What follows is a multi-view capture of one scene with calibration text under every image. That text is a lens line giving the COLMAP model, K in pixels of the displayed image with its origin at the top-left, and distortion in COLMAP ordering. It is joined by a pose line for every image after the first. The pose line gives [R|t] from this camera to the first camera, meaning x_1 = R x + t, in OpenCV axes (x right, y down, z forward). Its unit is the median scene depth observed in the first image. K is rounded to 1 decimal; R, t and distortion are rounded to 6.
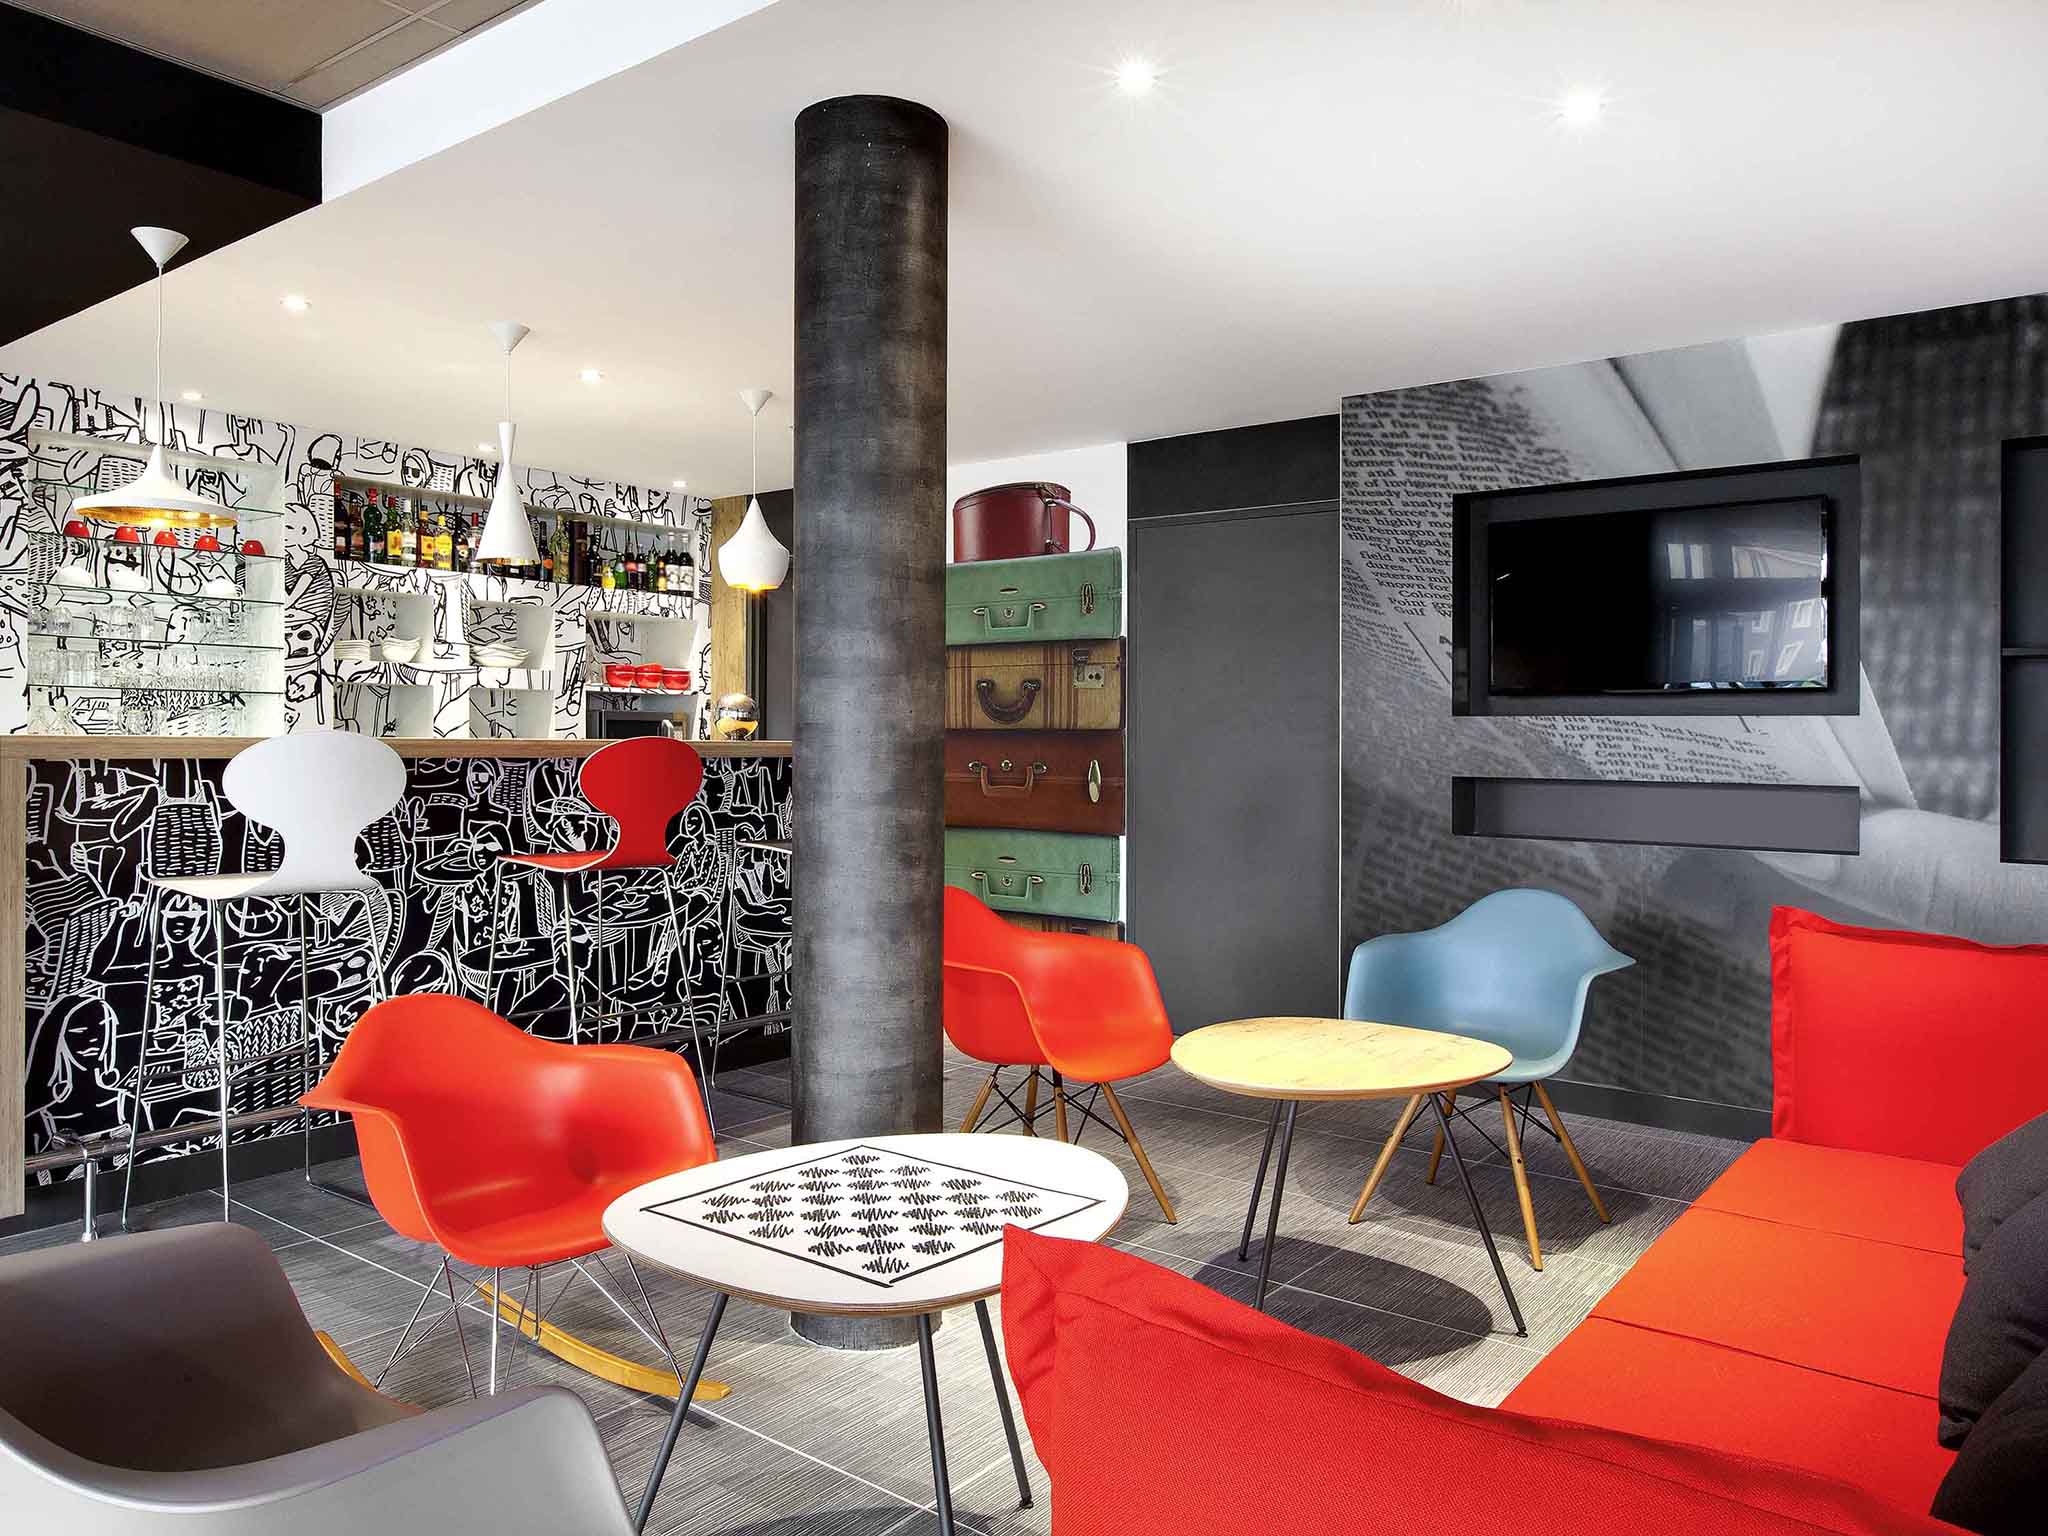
lens RADIAL K [[1294.9, 0, 1024.0], [0, 1294.9, 768.0], [0, 0, 1]] dist [-0.021869, 0.017274]
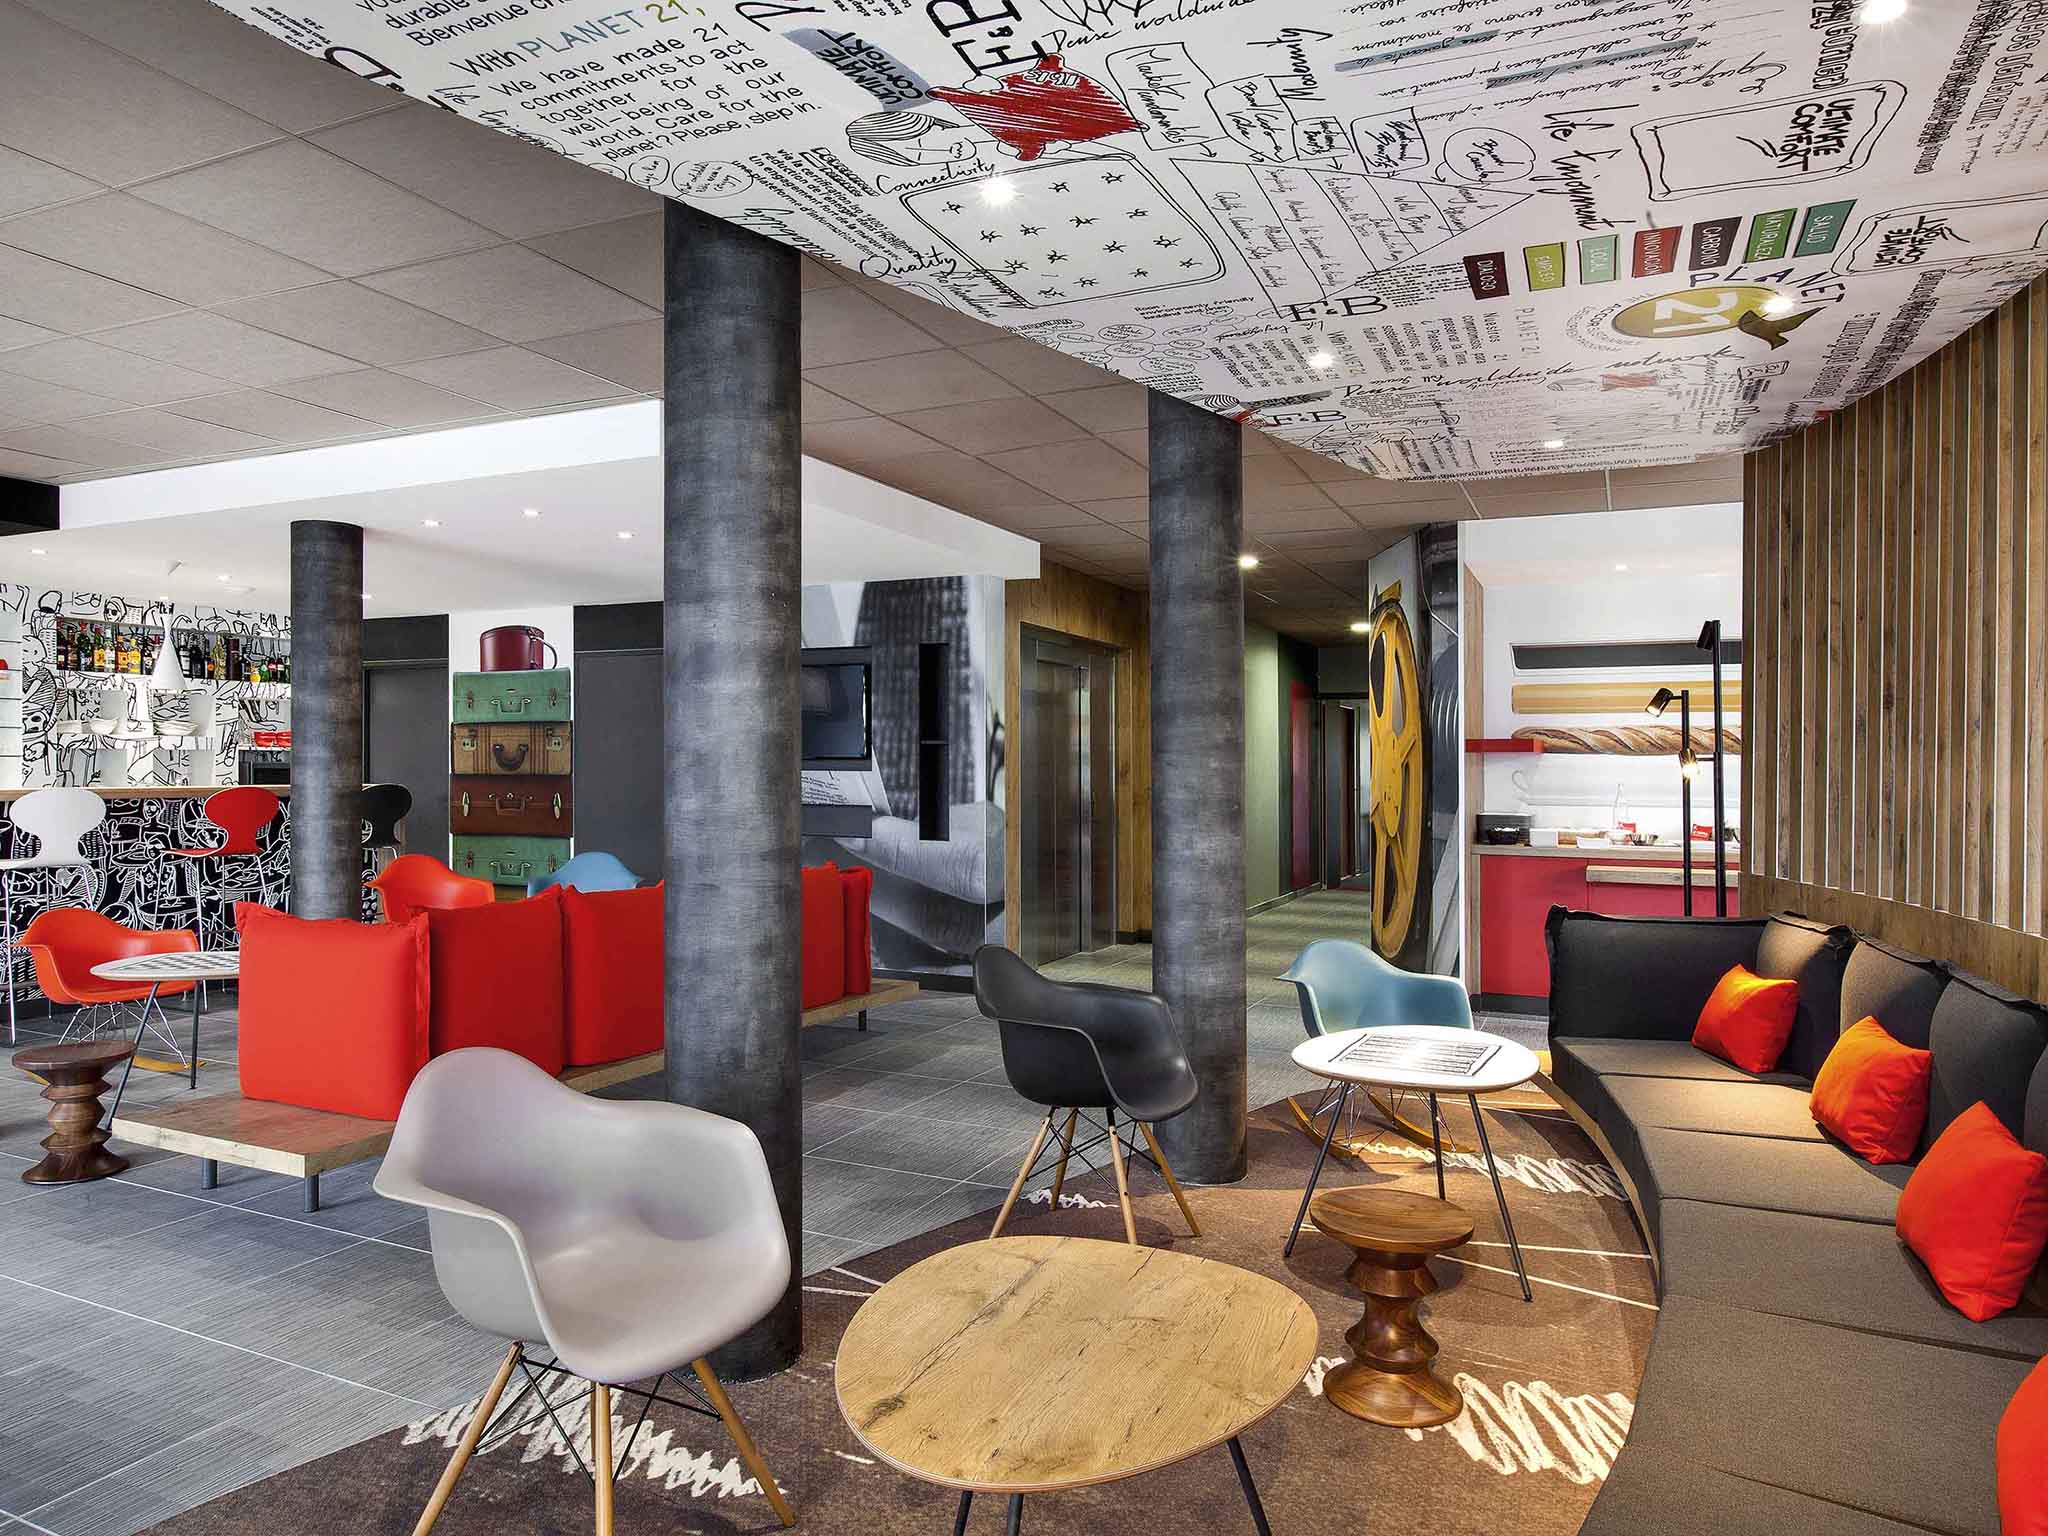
lens RADIAL K [[1294.9, 0, 1024.0], [0, 1294.9, 768.0], [0, 0, 1]] dist [-0.021869, 0.017274]
pose [[0.985622, -0.007002, 0.168819, 0.371674], [0.009431, 0.999863, -0.013589, -0.010354], [-0.168701, 0.014985, 0.985553, -0.763511]]
